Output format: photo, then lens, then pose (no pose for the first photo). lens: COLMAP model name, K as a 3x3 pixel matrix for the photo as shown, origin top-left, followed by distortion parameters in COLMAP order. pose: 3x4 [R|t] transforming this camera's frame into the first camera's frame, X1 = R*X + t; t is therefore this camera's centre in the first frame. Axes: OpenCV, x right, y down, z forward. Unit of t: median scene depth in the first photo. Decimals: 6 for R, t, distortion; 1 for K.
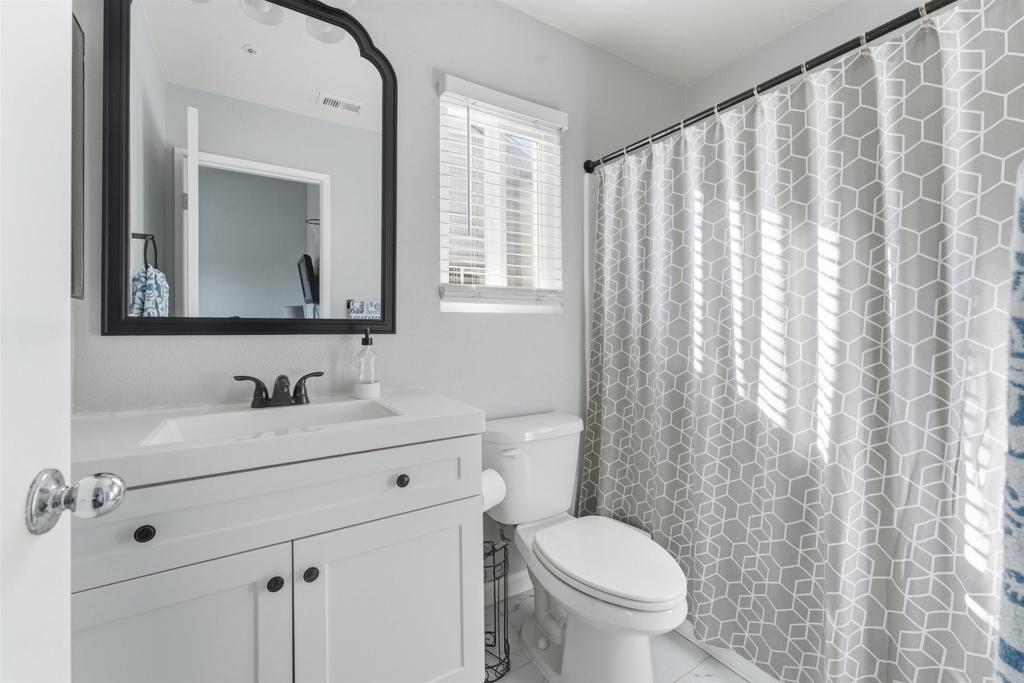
lens RADIAL K [[404.8, 0, 508.9], [0, 404.8, 334.1], [0, 0, 1]] dist [-0.007122, 0.000976]
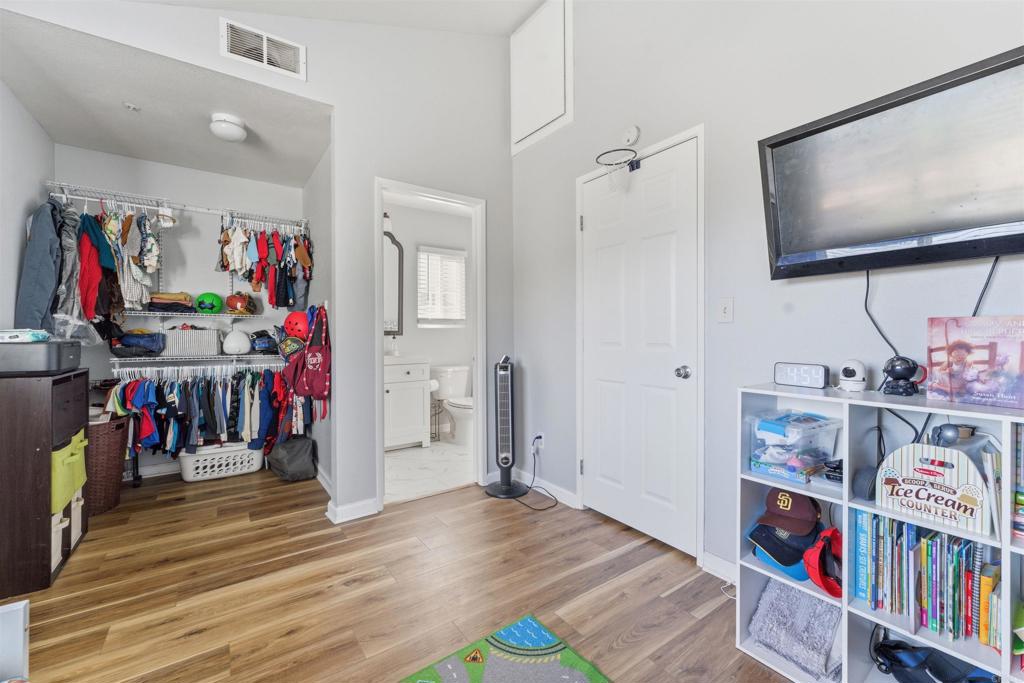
lens RADIAL K [[404.8, 0, 509.0], [0, 404.8, 339.1], [0, 0, 1]] dist [-0.007122, 0.000976]
pose [[0.997825, 0.005646, 0.065679, 0.313323], [-0.005490, 0.999982, -0.002551, 0.029960], [-0.065692, 0.002185, 0.997838, -2.069043]]
